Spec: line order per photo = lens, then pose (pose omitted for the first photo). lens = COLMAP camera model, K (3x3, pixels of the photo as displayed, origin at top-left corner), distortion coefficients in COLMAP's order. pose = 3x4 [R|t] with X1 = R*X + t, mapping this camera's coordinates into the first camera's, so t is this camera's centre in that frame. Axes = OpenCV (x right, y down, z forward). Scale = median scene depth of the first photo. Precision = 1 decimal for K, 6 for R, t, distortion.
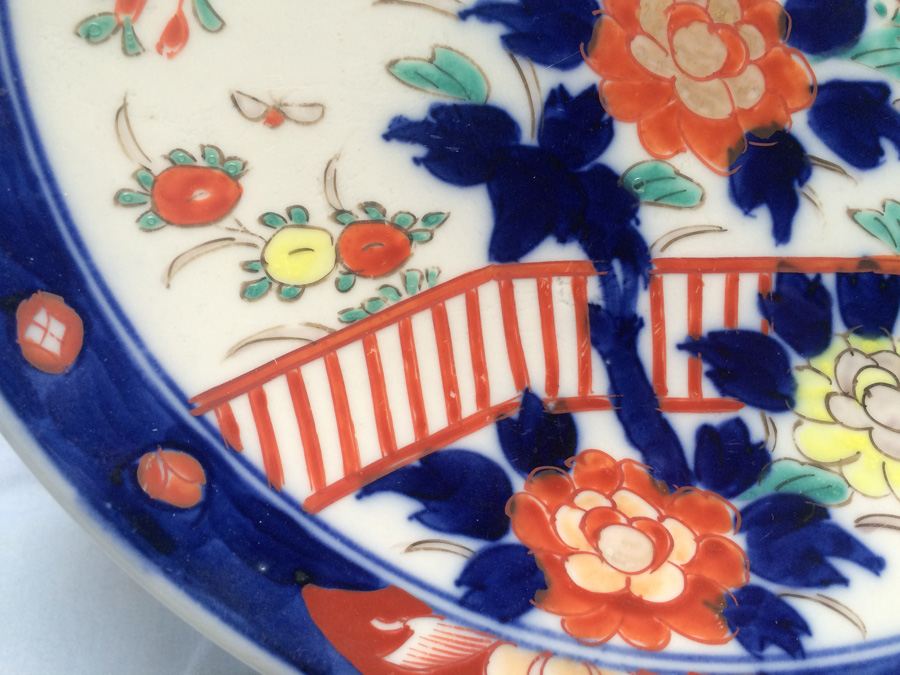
lens RADIAL K [[742.1, 0, 450.4], [0, 742.1, 333.0], [0, 0, 1]] dist [0.045670, -0.098922]
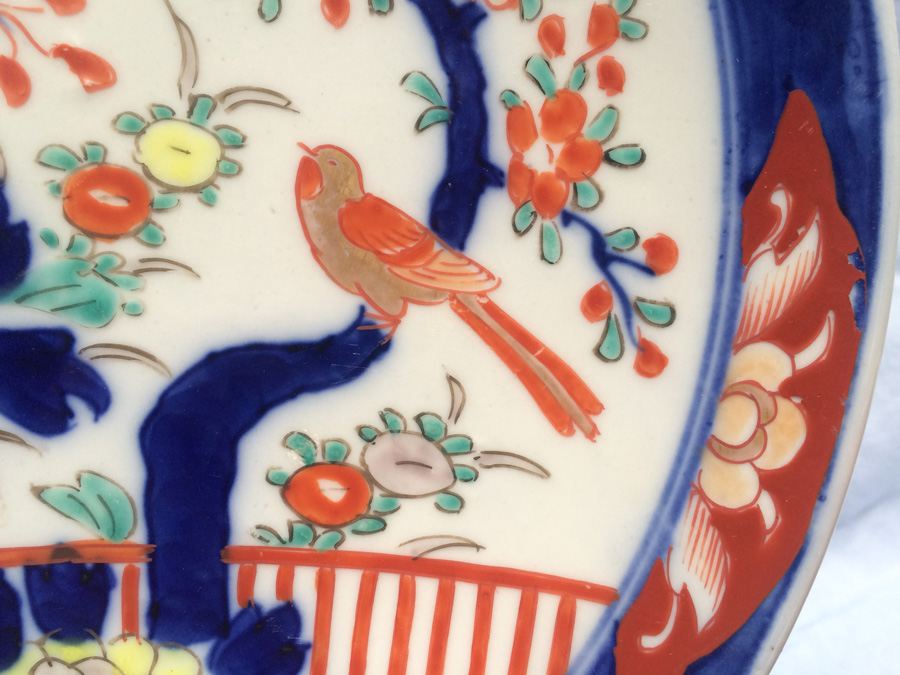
lens RADIAL K [[744.5, 0, 466.3], [0, 744.5, 330.3], [0, 0, 1]] dist [0.046744, -0.087855]
pose [[0.992219, -0.048442, 0.114692, 0.933661], [0.049483, 0.998755, -0.006240, -0.313066], [-0.114247, 0.011866, 0.993381, 0.149533]]
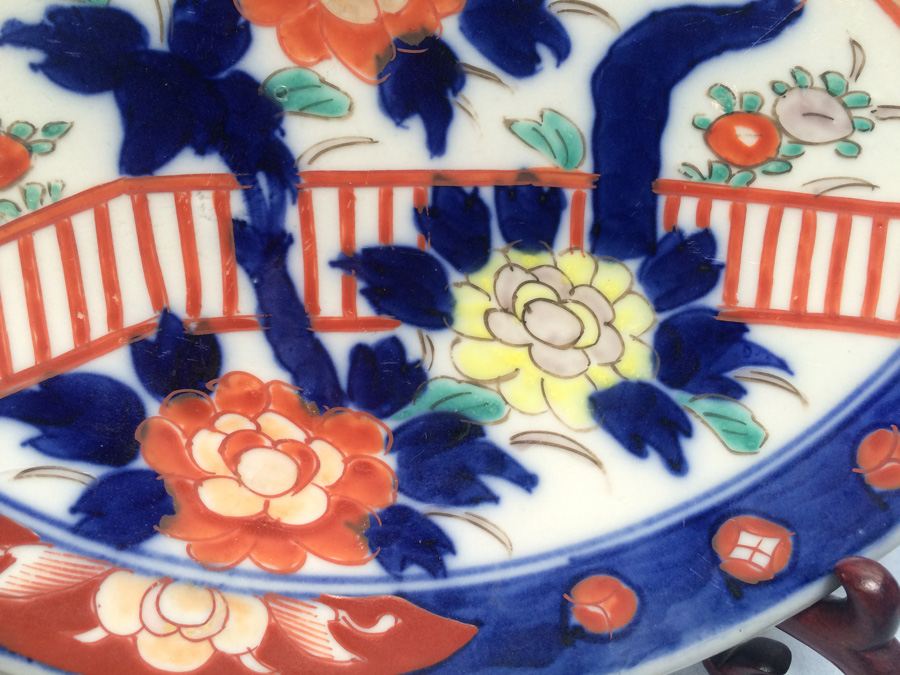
lens RADIAL K [[742.1, 0, 450.4], [0, 742.1, 333.0], [0, 0, 1]] dist [0.045670, -0.098922]
pose [[0.998691, -0.018753, 0.047596, 0.421224], [0.017644, 0.999565, 0.023612, 0.089721], [-0.048018, -0.022741, 0.998588, 0.029931]]
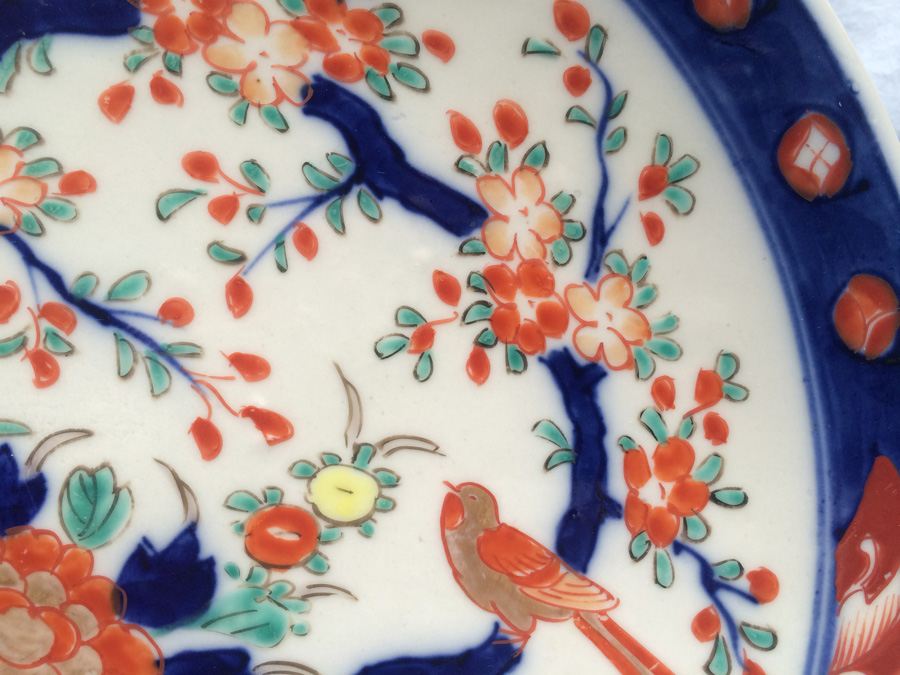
lens RADIAL K [[742.1, 0, 450.4], [0, 742.1, 333.0], [0, 0, 1]] dist [0.045670, -0.098922]
pose [[0.994125, -0.036693, 0.101828, 0.771335], [0.044933, 0.995794, -0.079846, -0.649289], [-0.098470, 0.083952, 0.991593, 0.026757]]
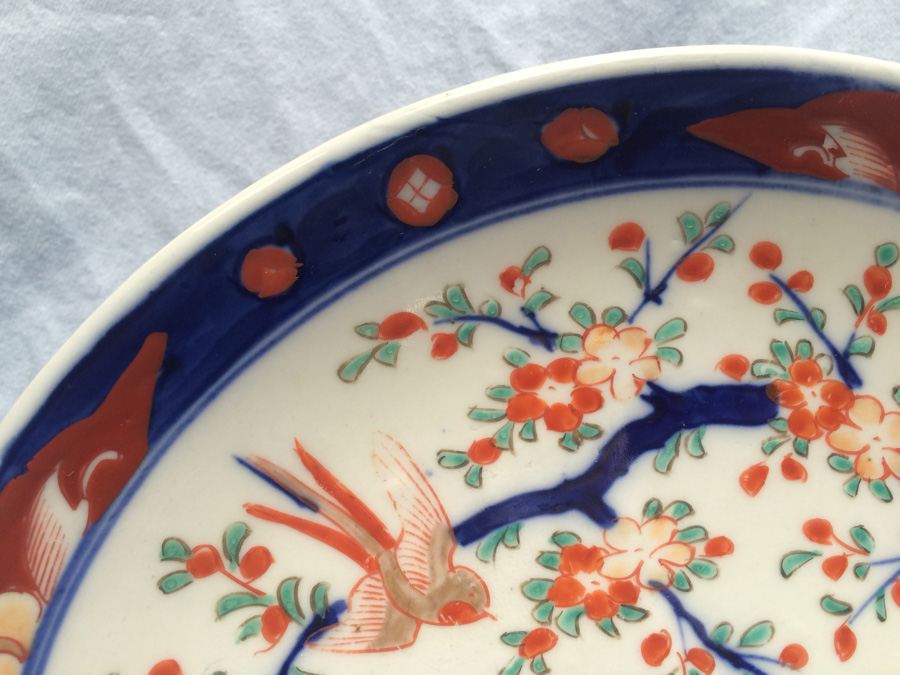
lens RADIAL K [[765.6, 0, 450.0], [0, 765.6, 337.5], [0, 0, 1]] dist [0.057879, -0.119511]
pose [[0.999918, -0.011810, -0.004849, 0.047044], [0.010890, 0.987253, -0.158786, -1.045279], [0.006663, 0.158720, 0.987301, -0.192484]]
